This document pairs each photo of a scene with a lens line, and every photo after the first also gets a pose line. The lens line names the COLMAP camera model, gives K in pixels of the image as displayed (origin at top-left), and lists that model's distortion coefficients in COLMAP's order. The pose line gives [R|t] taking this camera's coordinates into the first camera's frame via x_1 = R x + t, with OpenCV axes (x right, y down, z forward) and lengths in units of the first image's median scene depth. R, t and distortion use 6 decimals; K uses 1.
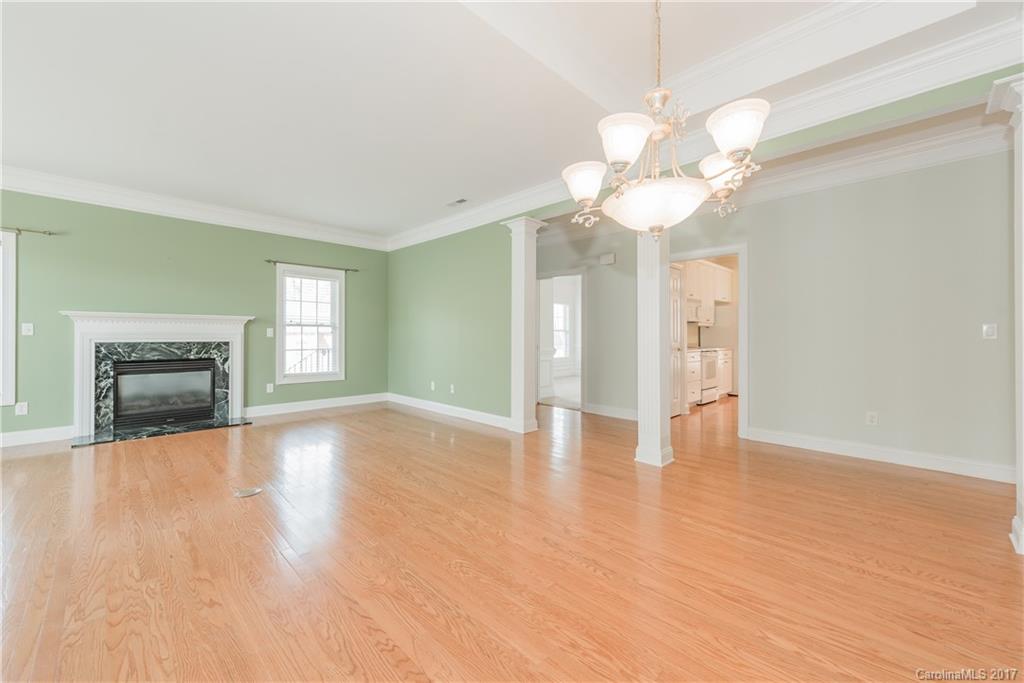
lens RADIAL K [[408.1, 0, 512.6], [0, 408.1, 335.6], [0, 0, 1]] dist [0.020660, -0.000014]
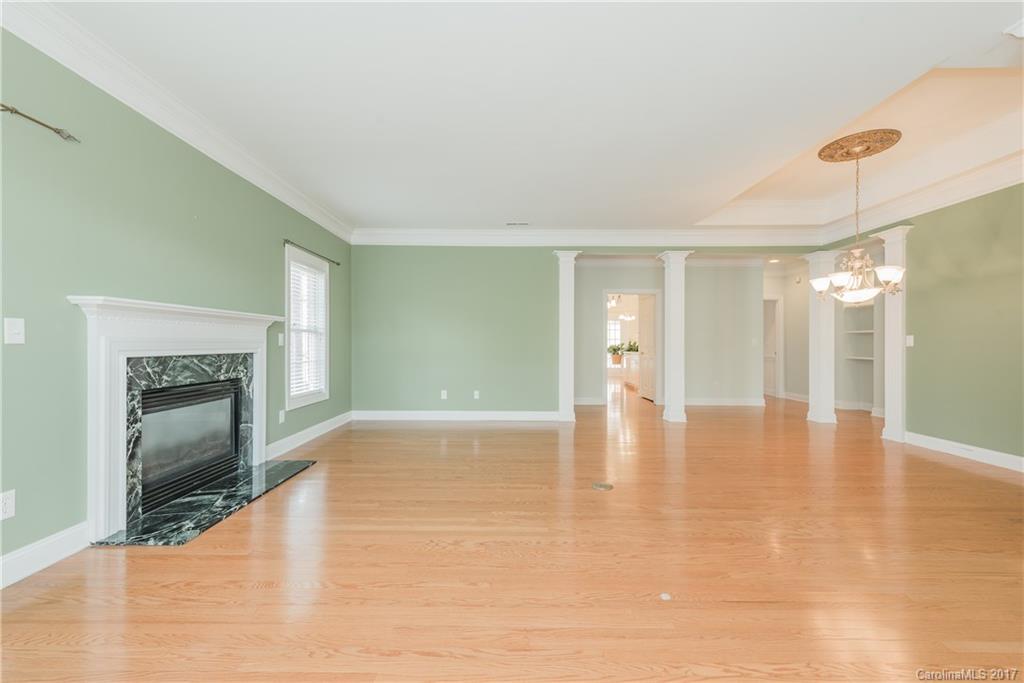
lens RADIAL K [[408.1, 0, 512.6], [0, 408.1, 335.6], [0, 0, 1]] dist [0.020660, -0.000014]
pose [[0.691696, 0.015374, 0.722026, -0.918180], [-0.005847, 0.999860, -0.015688, -0.005446], [-0.722166, 0.006630, 0.691689, 0.231949]]
